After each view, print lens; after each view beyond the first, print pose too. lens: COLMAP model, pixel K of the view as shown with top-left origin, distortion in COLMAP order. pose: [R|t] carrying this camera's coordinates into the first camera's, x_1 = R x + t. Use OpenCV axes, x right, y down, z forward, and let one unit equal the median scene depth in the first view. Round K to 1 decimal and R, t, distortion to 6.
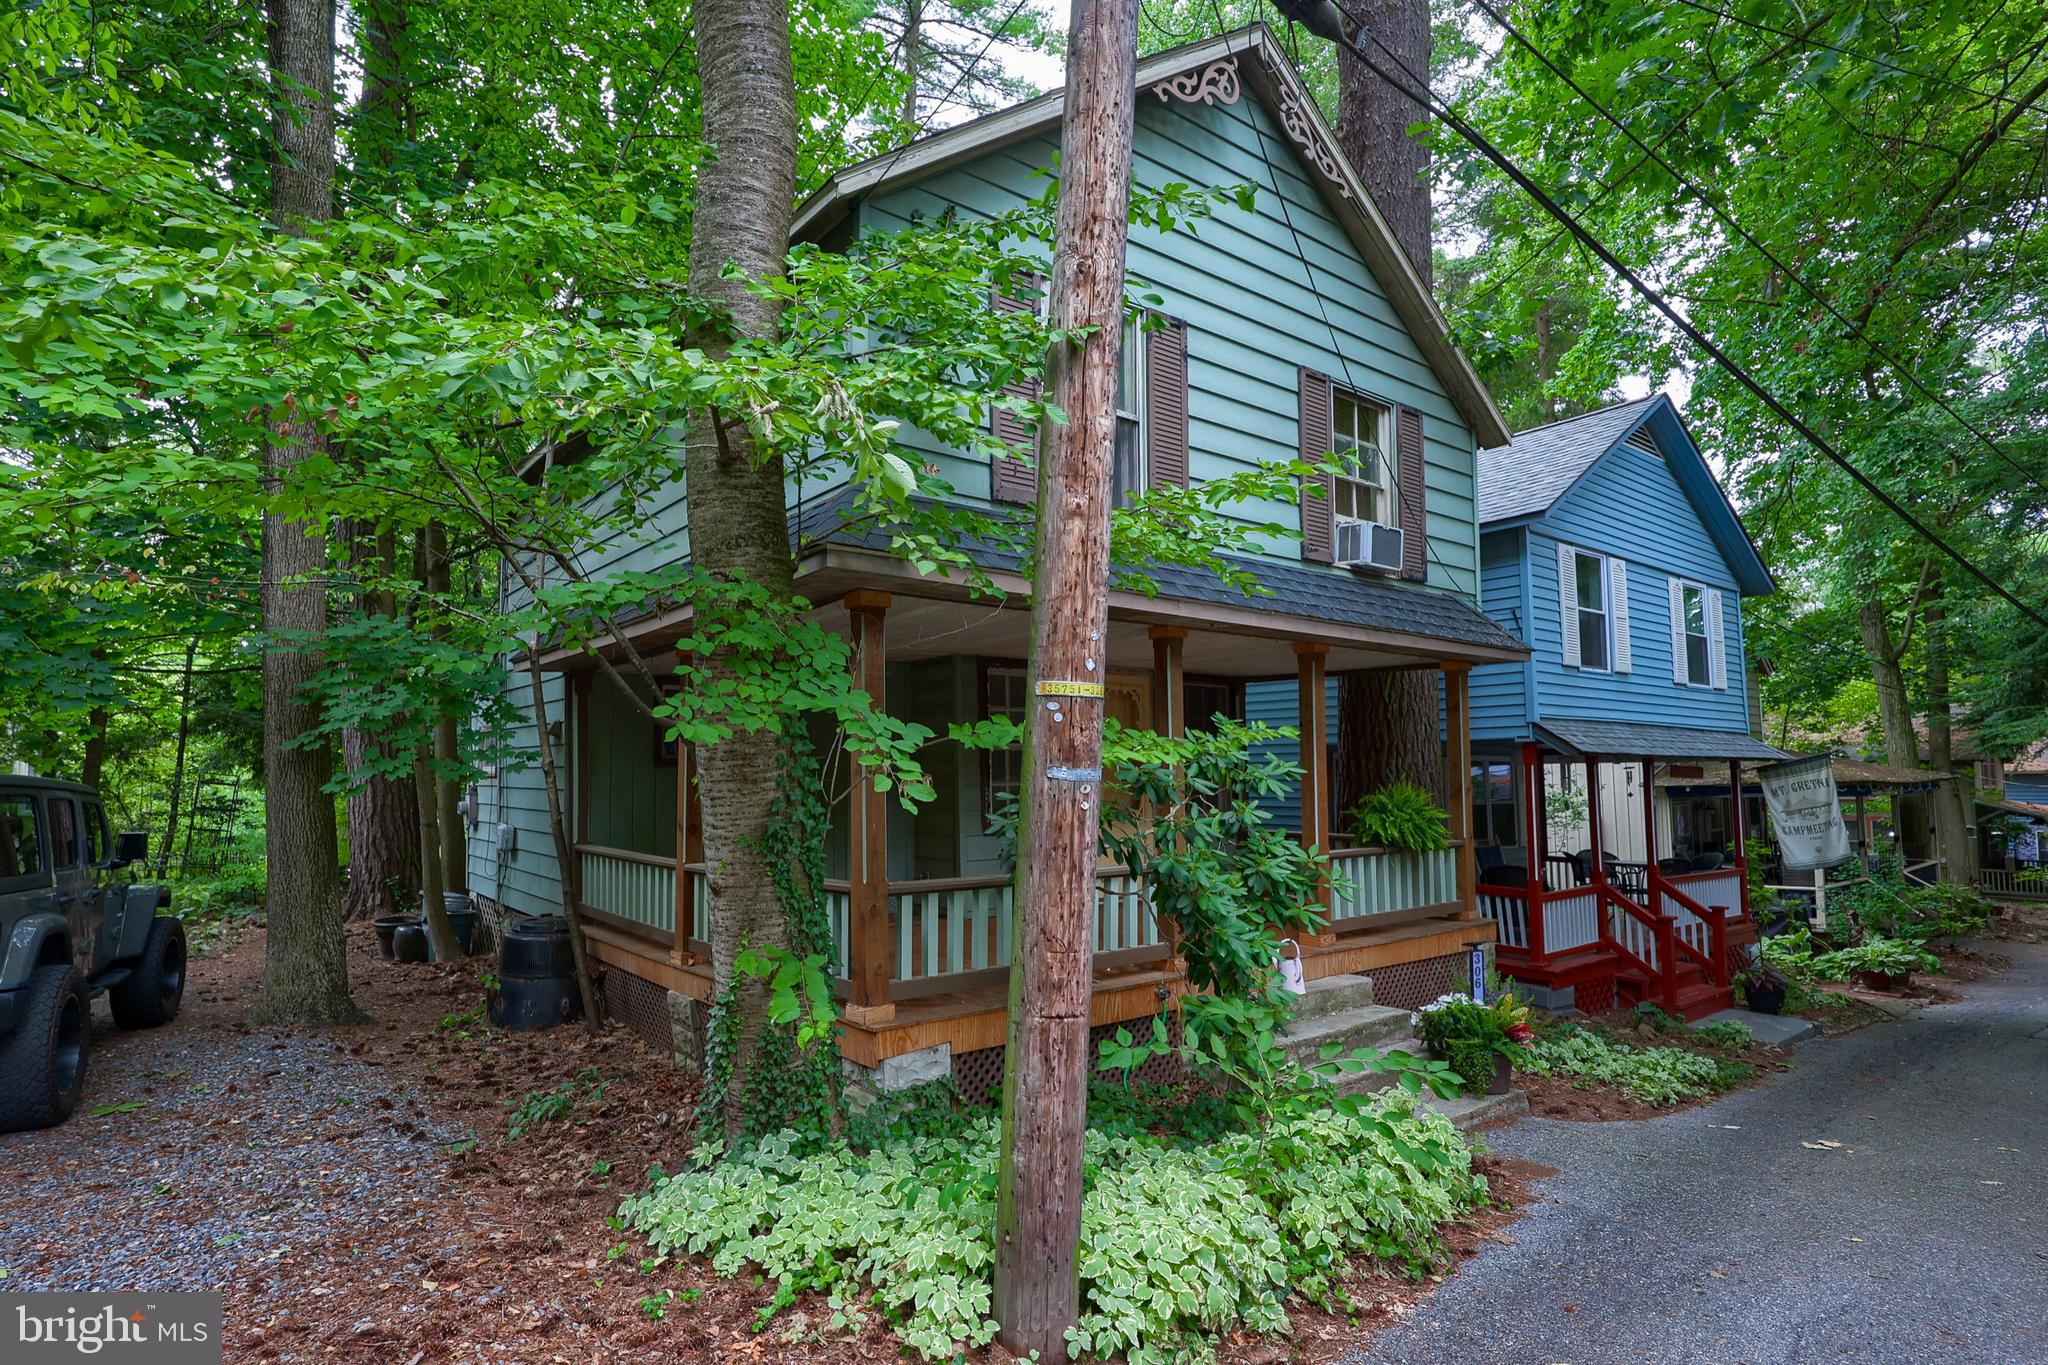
lens RADIAL K [[1068.2, 0, 1028.5], [0, 1068.2, 682.4], [0, 0, 1]] dist [0.000104, 0.000025]
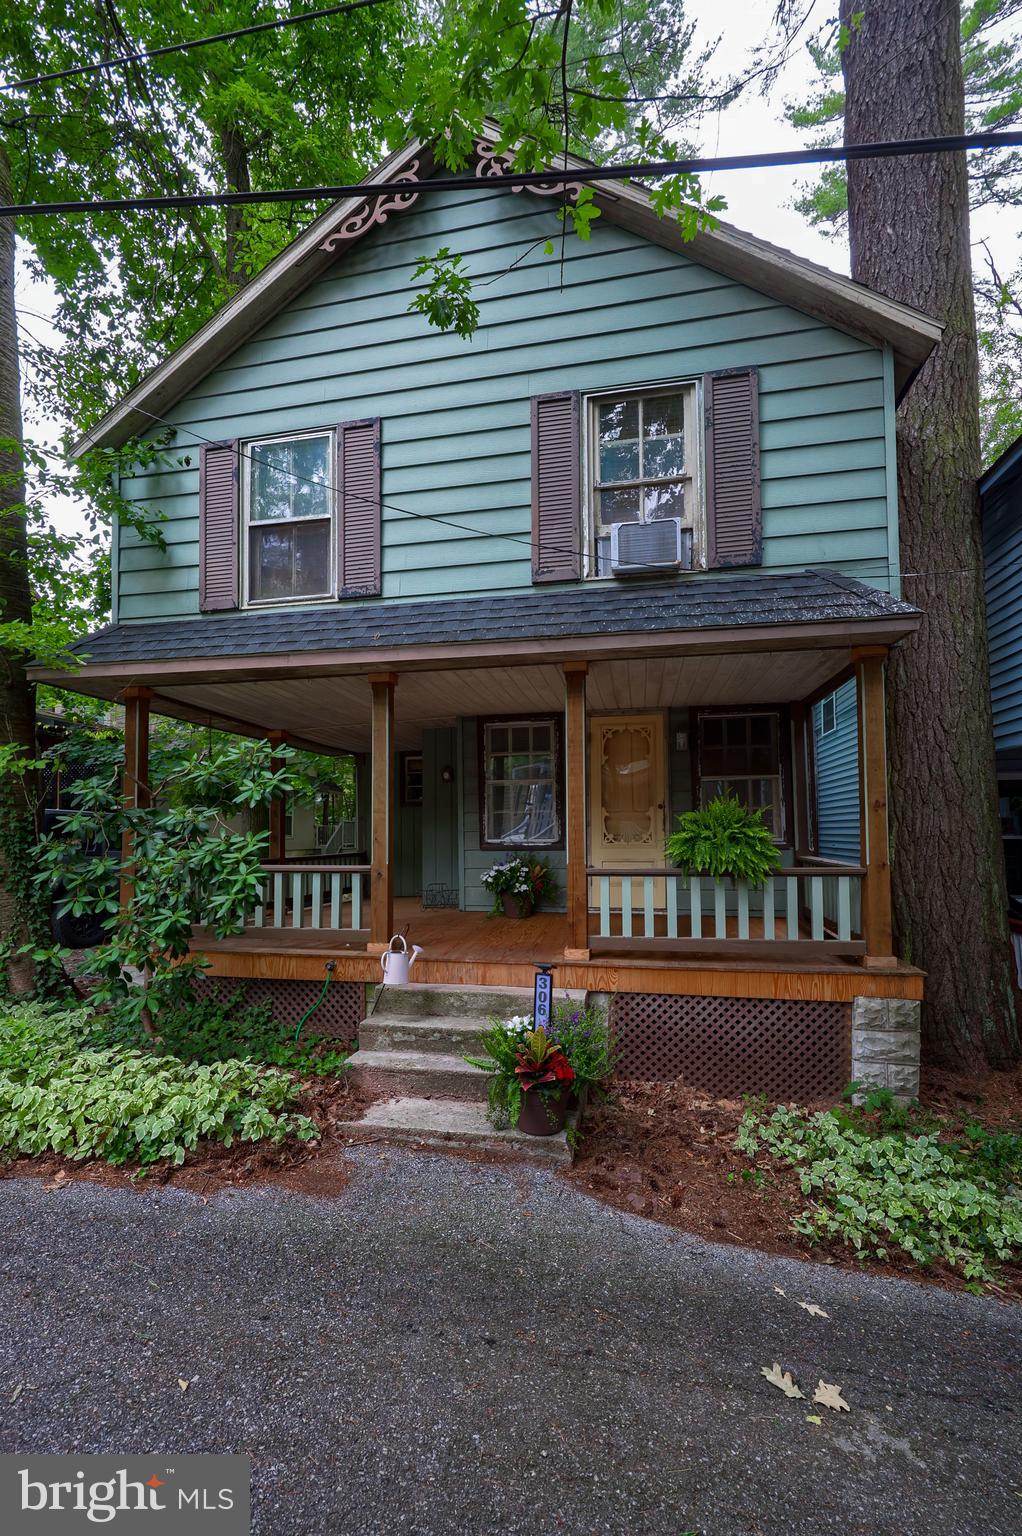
lens RADIAL K [[724.0, 0, 510.8], [0, 724.0, 796.2], [0, 0, 1]] dist [-0.001698, 0.000283]
pose [[0.630075, -0.042788, -0.775355, 0.753756], [0.069870, 0.997555, 0.001729, 0.083854], [0.773385, -0.055264, 0.631524, 0.513863]]
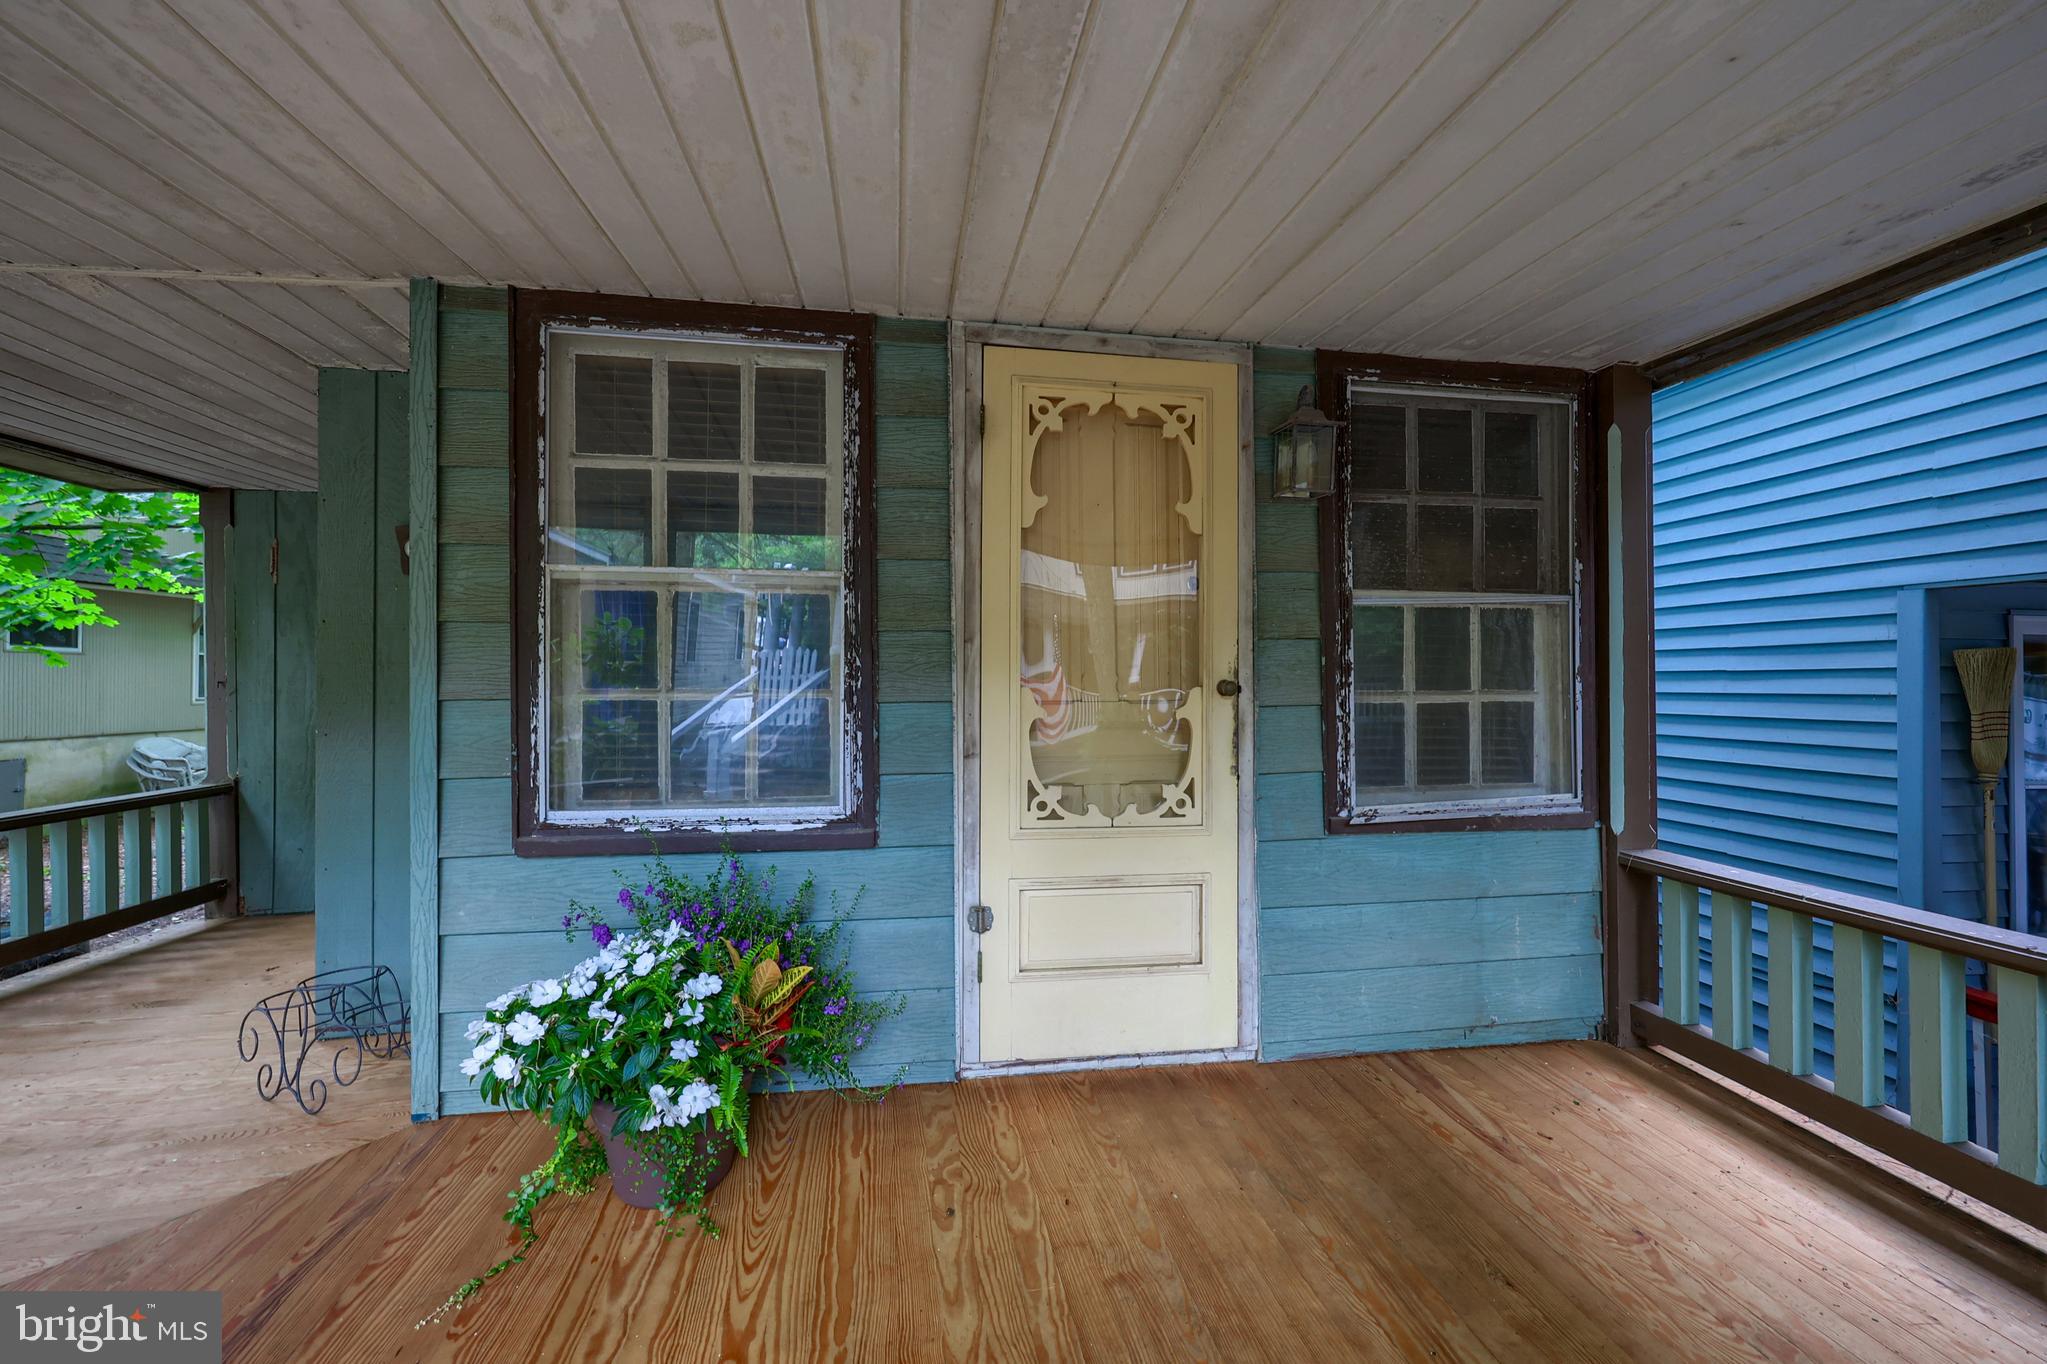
lens RADIAL K [[833.7, 0, 1038.9], [0, 833.7, 679.6], [0, 0, 1]] dist [-0.002716, 0.000350]
pose [[0.873066, 0.008060, -0.487535, 0.239881], [0.029528, 0.997154, 0.069363, 0.085902], [0.486706, -0.074955, 0.870344, 0.953760]]
